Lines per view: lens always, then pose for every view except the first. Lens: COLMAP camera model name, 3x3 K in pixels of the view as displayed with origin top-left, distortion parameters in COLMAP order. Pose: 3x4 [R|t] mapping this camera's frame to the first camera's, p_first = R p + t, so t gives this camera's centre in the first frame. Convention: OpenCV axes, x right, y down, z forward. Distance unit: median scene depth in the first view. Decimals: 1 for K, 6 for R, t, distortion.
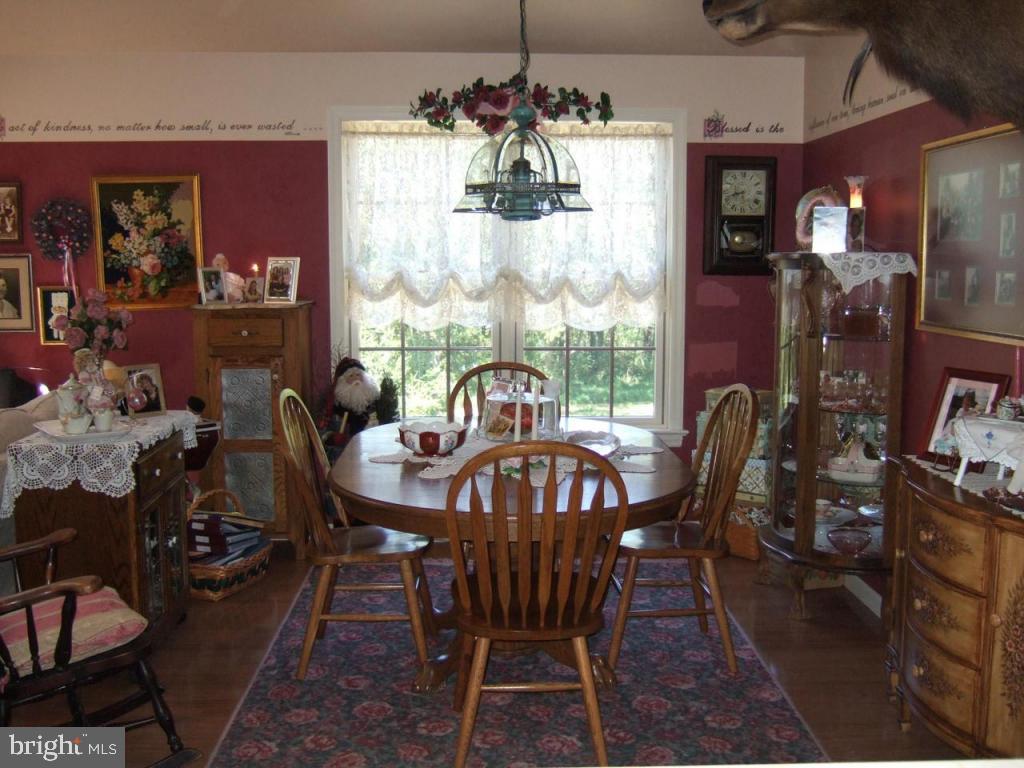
lens RADIAL K [[1085.4, 0, 511.9], [0, 1085.4, 385.3], [0, 0, 1]] dist [-0.011770, 0.000000]
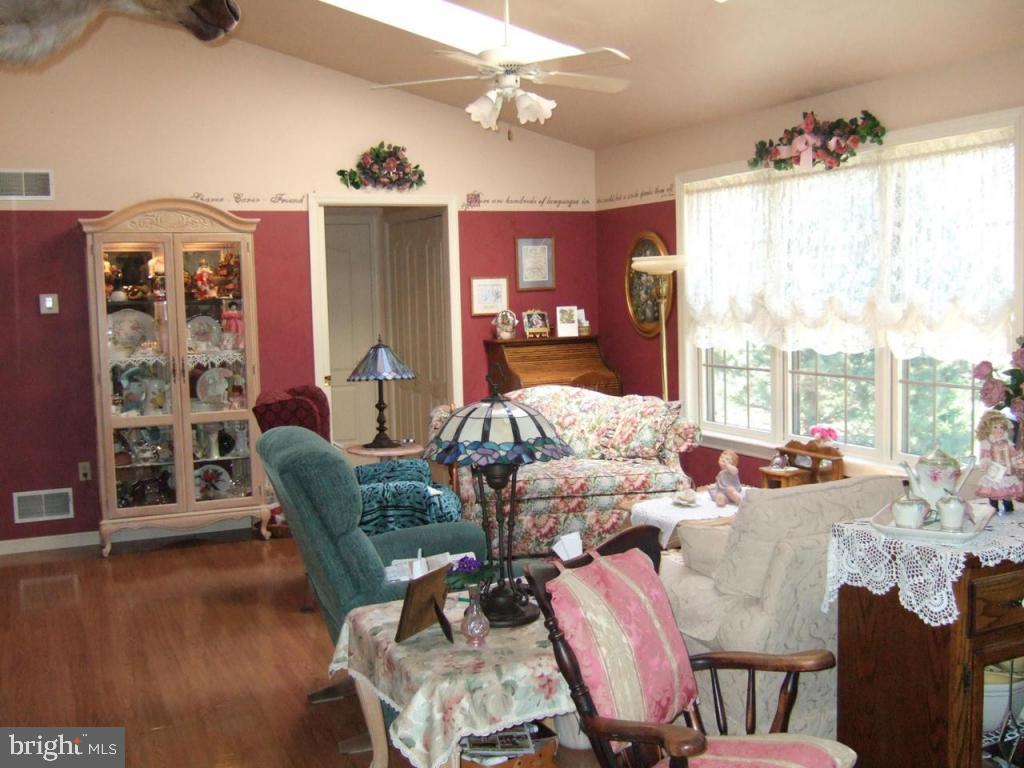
lens RADIAL K [[1085.4, 0, 511.8], [0, 1085.4, 383.2], [0, 0, 1]] dist [-0.011770, 0.000000]
pose [[0.395453, 0.071450, -0.915703, 0.164424], [-0.085131, 0.995529, 0.040914, -0.059920], [0.914532, 0.061775, 0.399768, 0.456637]]
